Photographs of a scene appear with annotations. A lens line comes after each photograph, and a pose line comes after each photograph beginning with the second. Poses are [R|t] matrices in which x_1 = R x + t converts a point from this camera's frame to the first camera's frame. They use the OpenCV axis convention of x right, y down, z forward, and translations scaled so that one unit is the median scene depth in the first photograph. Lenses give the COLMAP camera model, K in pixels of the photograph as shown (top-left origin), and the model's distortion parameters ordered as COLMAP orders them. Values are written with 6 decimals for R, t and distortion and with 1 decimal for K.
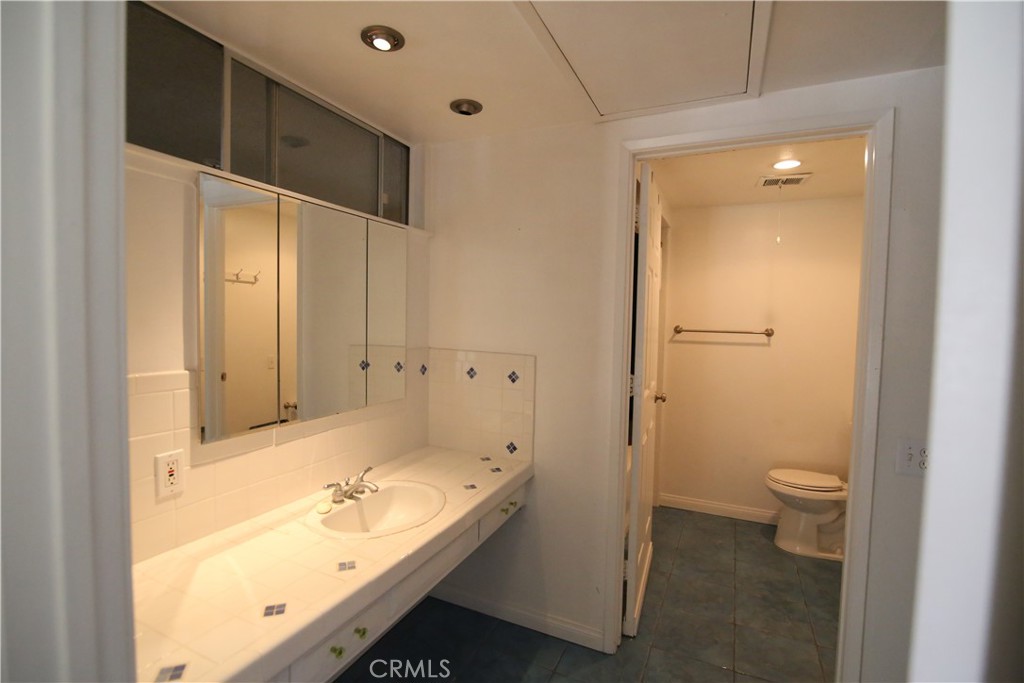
lens RADIAL K [[477.6, 0, 515.1], [0, 477.6, 338.3], [0, 0, 1]] dist [-0.008158, -0.001113]
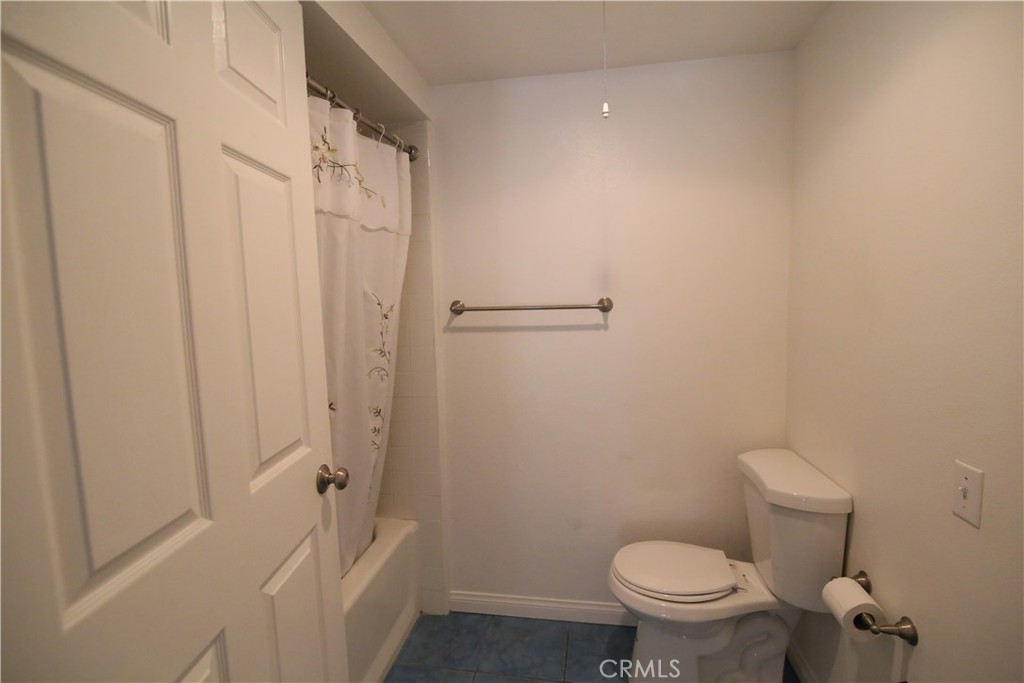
lens RADIAL K [[477.6, 0, 510.1], [0, 477.6, 345.0], [0, 0, 1]] dist [-0.008158, -0.001113]
pose [[0.969545, -0.061023, 0.237189, 0.283360], [0.053174, 0.997809, 0.039355, 0.006881], [-0.239071, -0.025544, 0.970666, 0.470256]]
